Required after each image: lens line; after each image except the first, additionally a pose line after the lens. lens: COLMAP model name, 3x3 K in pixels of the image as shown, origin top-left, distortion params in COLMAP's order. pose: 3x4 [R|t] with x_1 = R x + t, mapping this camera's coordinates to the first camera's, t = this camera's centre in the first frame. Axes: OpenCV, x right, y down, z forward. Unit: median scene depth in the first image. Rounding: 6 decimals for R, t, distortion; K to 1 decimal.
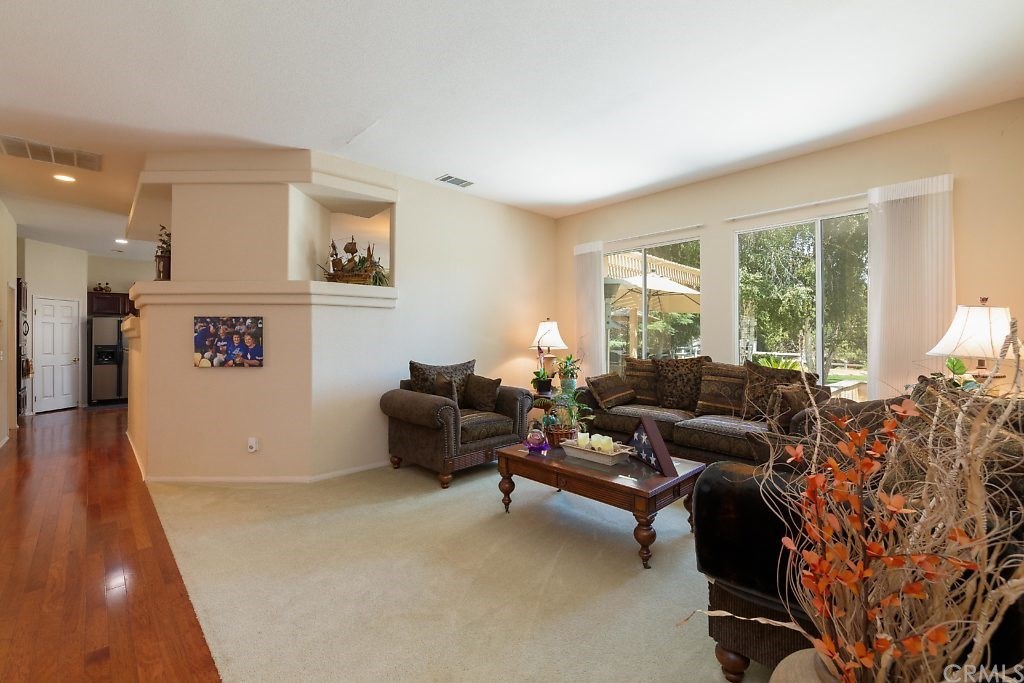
lens RADIAL K [[442.8, 0, 512.0], [0, 442.8, 341.3], [0, 0, 1]] dist [0.001513, 0.001060]
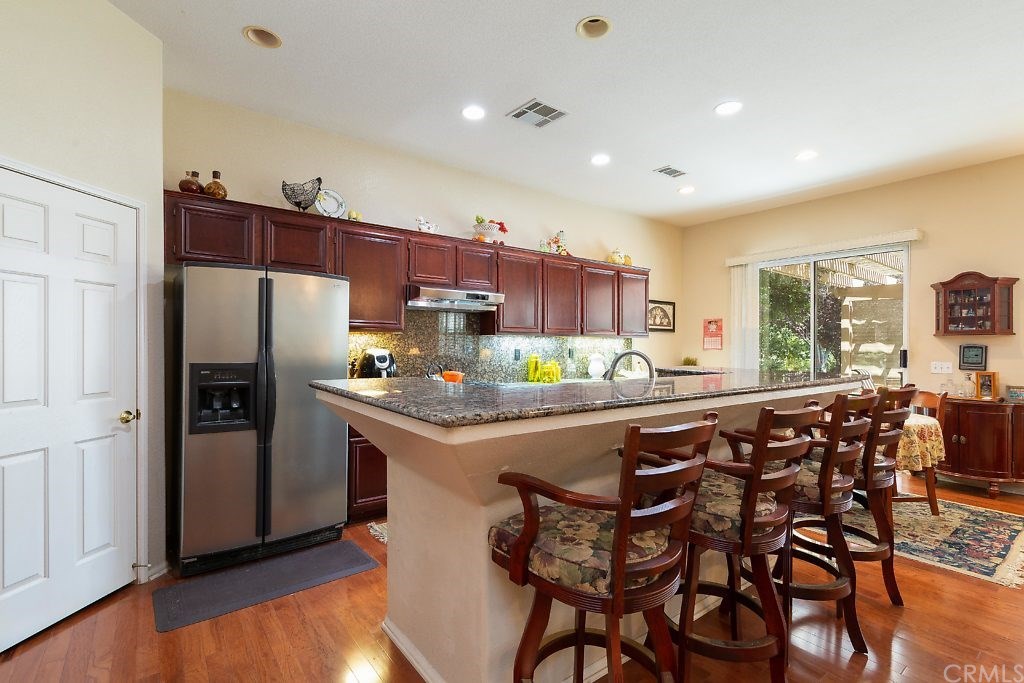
lens RADIAL K [[479.7, 0, 516.0], [0, 479.7, 345.6], [0, 0, 1]] dist [0.004235, 0.000567]
pose [[0.993946, 0.006717, -0.109666, -0.691055], [-0.005650, 0.999934, 0.010032, -0.007023], [0.109726, -0.009351, 0.993918, 0.708883]]
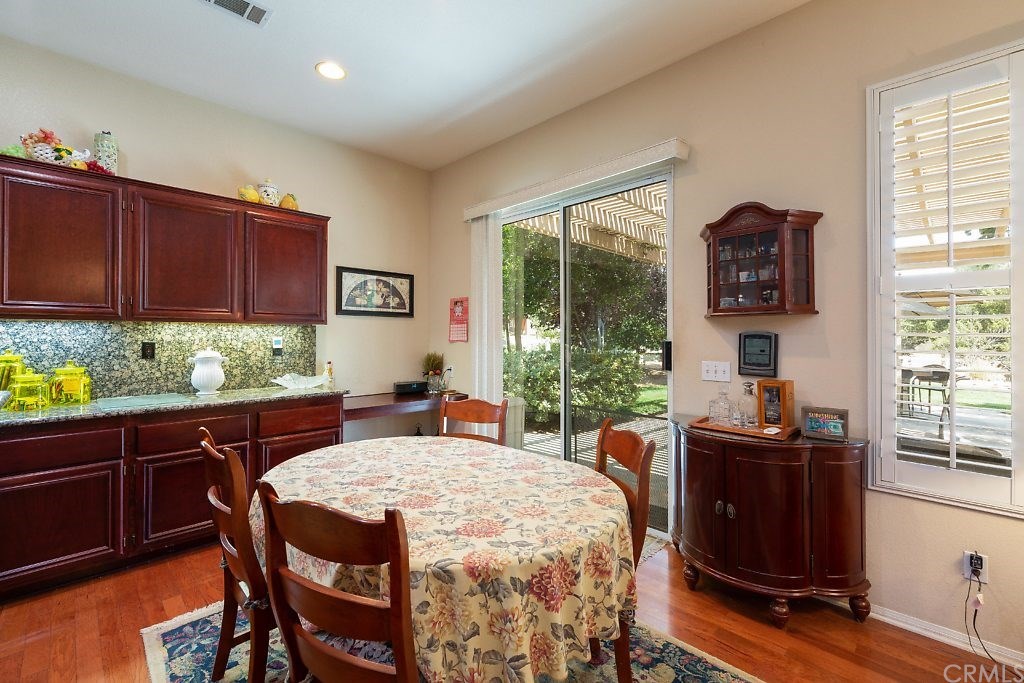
lens RADIAL K [[442.8, 0, 512.4], [0, 442.8, 330.1], [0, 0, 1]] dist [0.001513, 0.001060]
pose [[0.999739, 0.001394, 0.022808, -0.405442], [-0.001250, 0.999979, -0.006332, -0.004642], [-0.022817, 0.006302, 0.999720, 1.019373]]
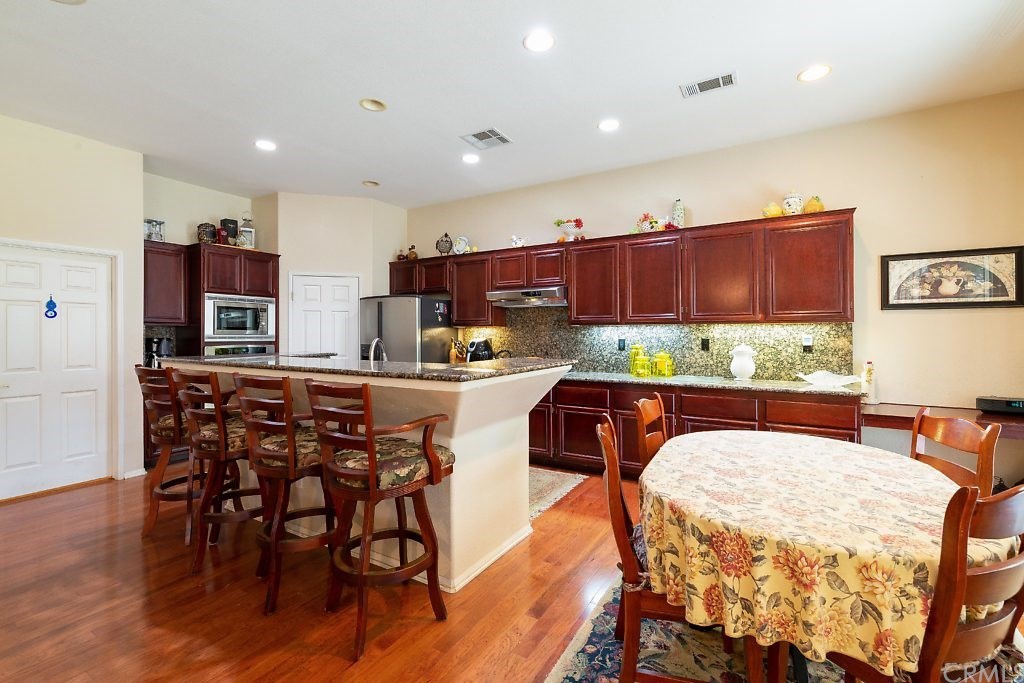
lens RADIAL K [[442.8, 0, 507.9], [0, 442.8, 329.2], [0, 0, 1]] dist [0.001513, 0.001060]
pose [[0.256490, -0.011023, -0.966484, -0.265515], [0.008822, 0.999920, -0.009063, -0.004888], [0.966507, -0.006202, 0.256566, 1.039994]]
